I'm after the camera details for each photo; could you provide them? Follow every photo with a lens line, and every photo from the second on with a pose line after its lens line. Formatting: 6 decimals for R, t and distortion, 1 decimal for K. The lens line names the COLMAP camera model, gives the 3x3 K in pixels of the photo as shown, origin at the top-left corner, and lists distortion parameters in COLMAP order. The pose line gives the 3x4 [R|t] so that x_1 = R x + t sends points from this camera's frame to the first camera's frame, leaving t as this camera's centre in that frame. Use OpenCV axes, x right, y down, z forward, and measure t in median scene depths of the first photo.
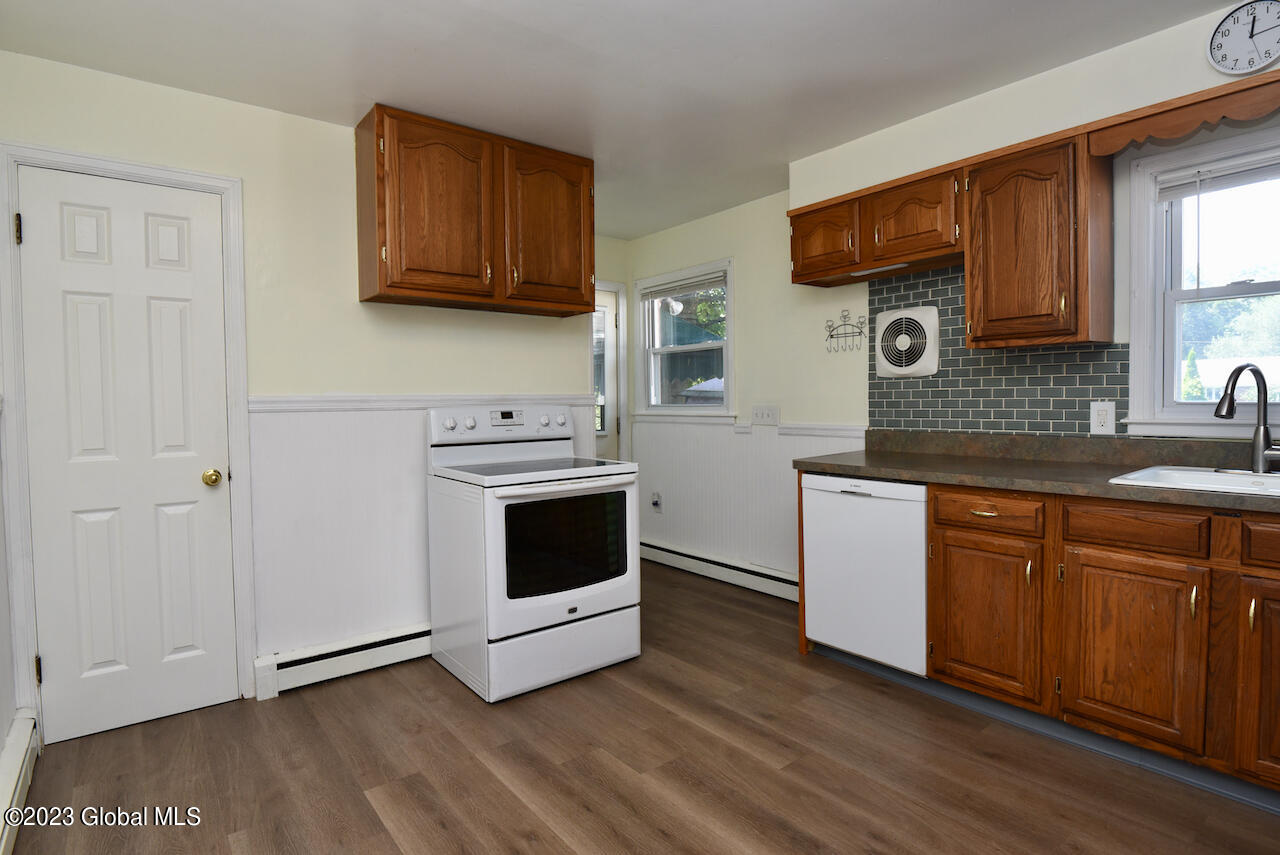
lens RADIAL K [[671.7, 0, 634.9], [0, 671.7, 426.3], [0, 0, 1]] dist [-0.026270, -0.000366]
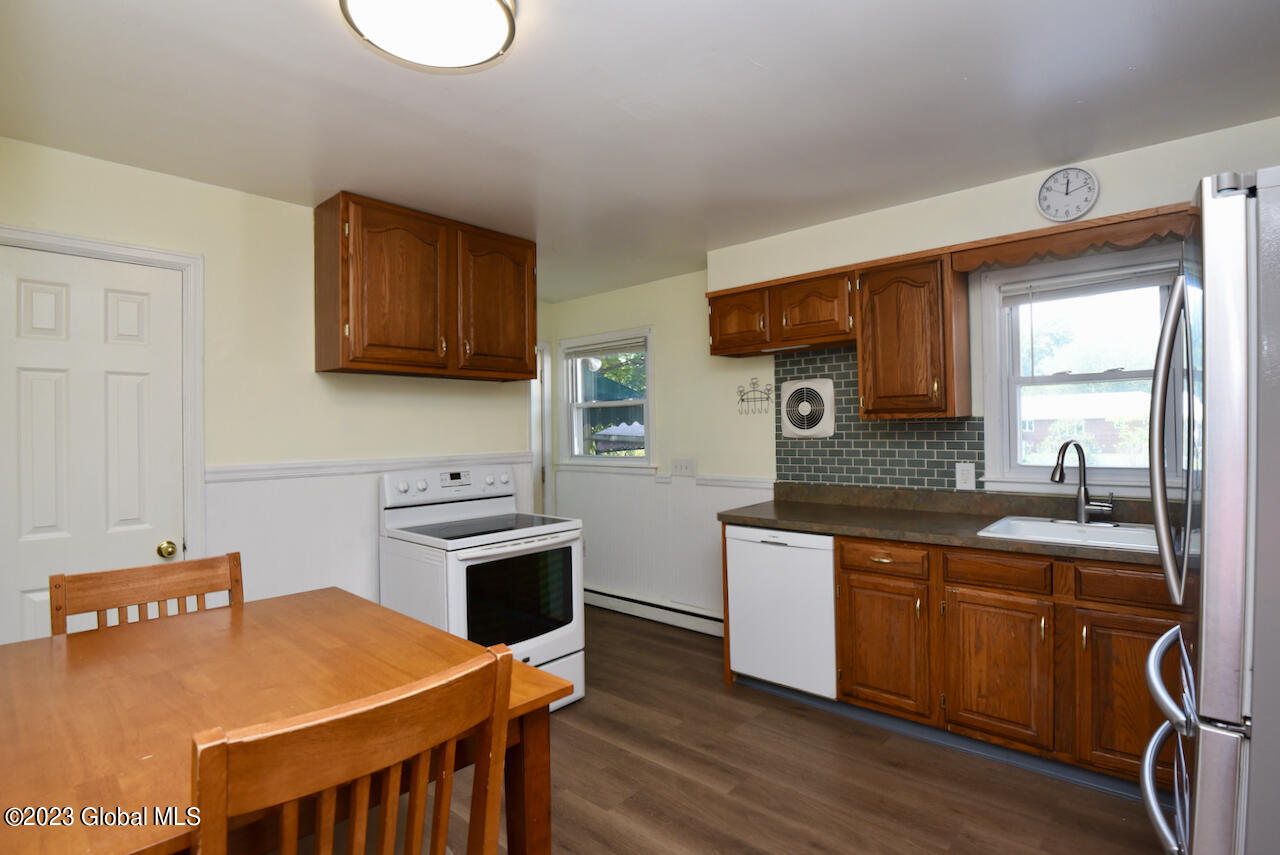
lens RADIAL K [[644.5, 0, 638.1], [0, 644.5, 424.2], [0, 0, 1]] dist [-0.031635, -0.000785]
pose [[0.985060, -0.002138, 0.172198, -0.096966], [0.010365, 0.998846, -0.046893, -0.057987], [-0.171899, 0.047978, 0.983946, -0.068792]]
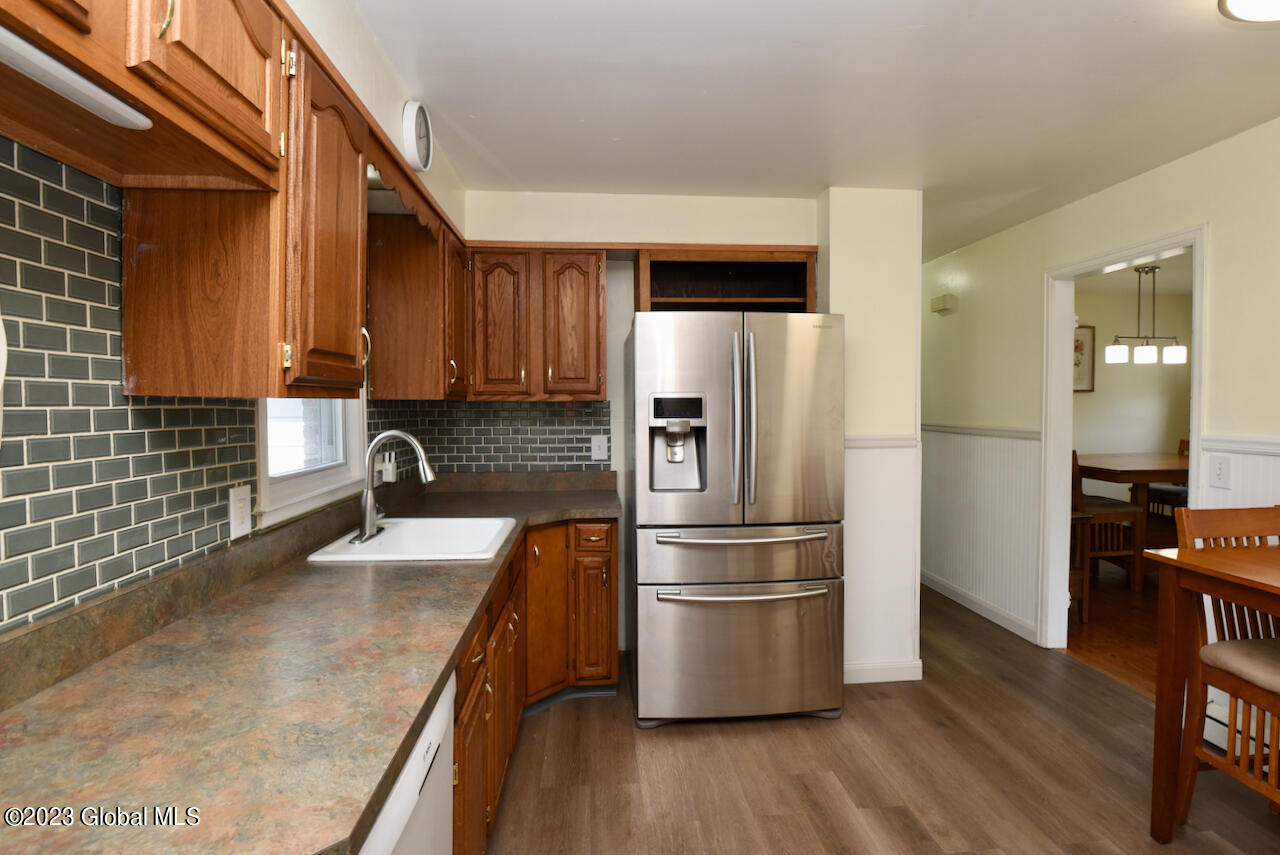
lens RADIAL K [[644.5, 0, 638.1], [0, 644.5, 424.2], [0, 0, 1]] dist [-0.031635, -0.000785]
pose [[-0.836293, -0.002171, 0.548279, 0.029952], [0.037125, 0.997473, 0.060576, -0.118828], [-0.547025, 0.071014, -0.834099, 1.280684]]
